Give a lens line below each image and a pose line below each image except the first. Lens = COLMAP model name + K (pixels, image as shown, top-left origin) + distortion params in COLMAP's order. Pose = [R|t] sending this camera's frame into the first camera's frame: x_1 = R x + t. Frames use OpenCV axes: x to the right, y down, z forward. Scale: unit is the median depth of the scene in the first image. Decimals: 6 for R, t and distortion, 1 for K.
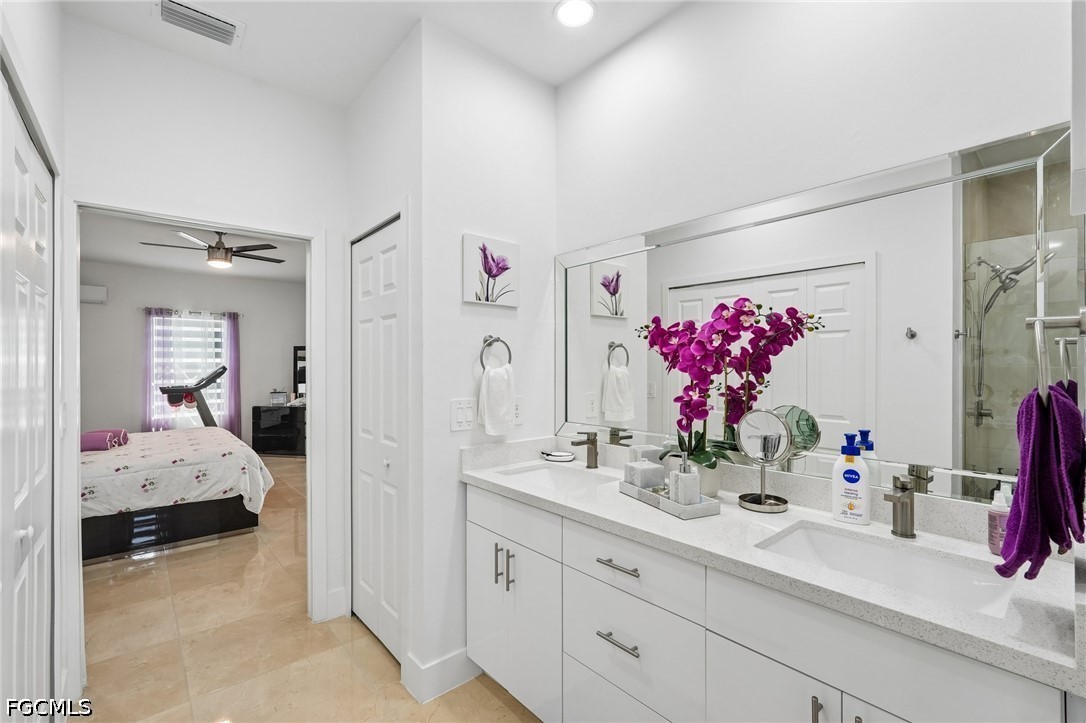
lens RADIAL K [[476.4, 0, 543.0], [0, 476.4, 363.2], [0, 0, 1]] dist [-0.017122, 0.007753]
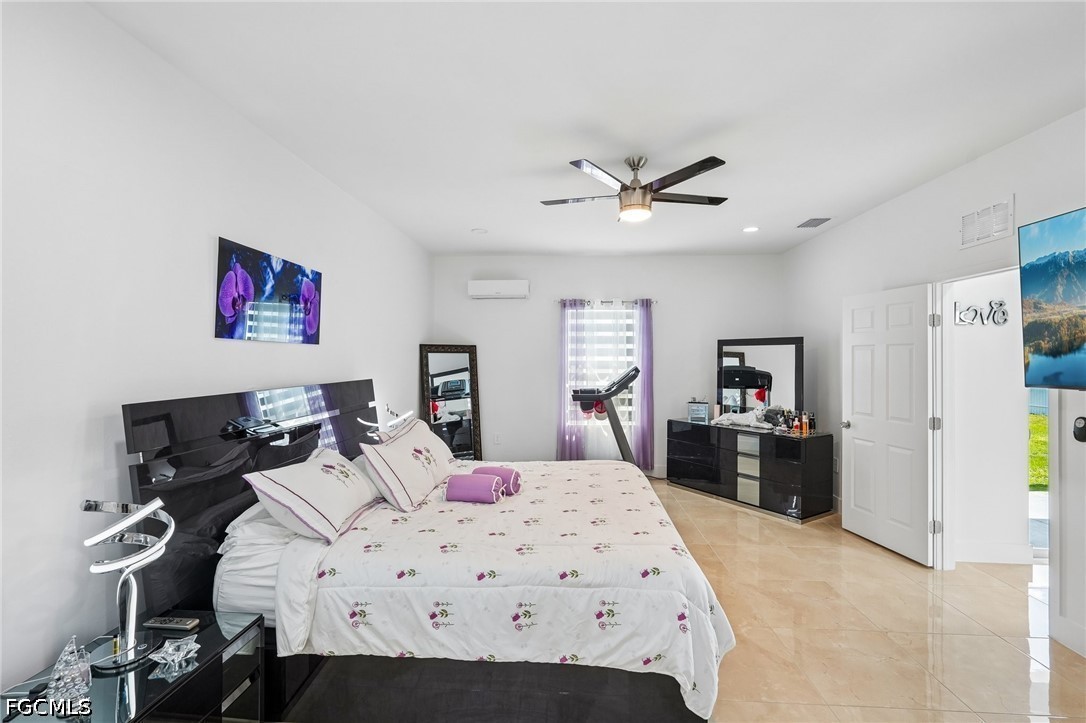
lens RADIAL K [[483.7, 0, 540.0], [0, 483.7, 351.1], [0, 0, 1]] dist [-0.001958, -0.000115]
pose [[0.711588, 0.001926, -0.702594, -0.226174], [-0.005042, 0.999984, -0.002365, -0.018093], [0.702579, 0.005225, 0.711587, 0.320350]]
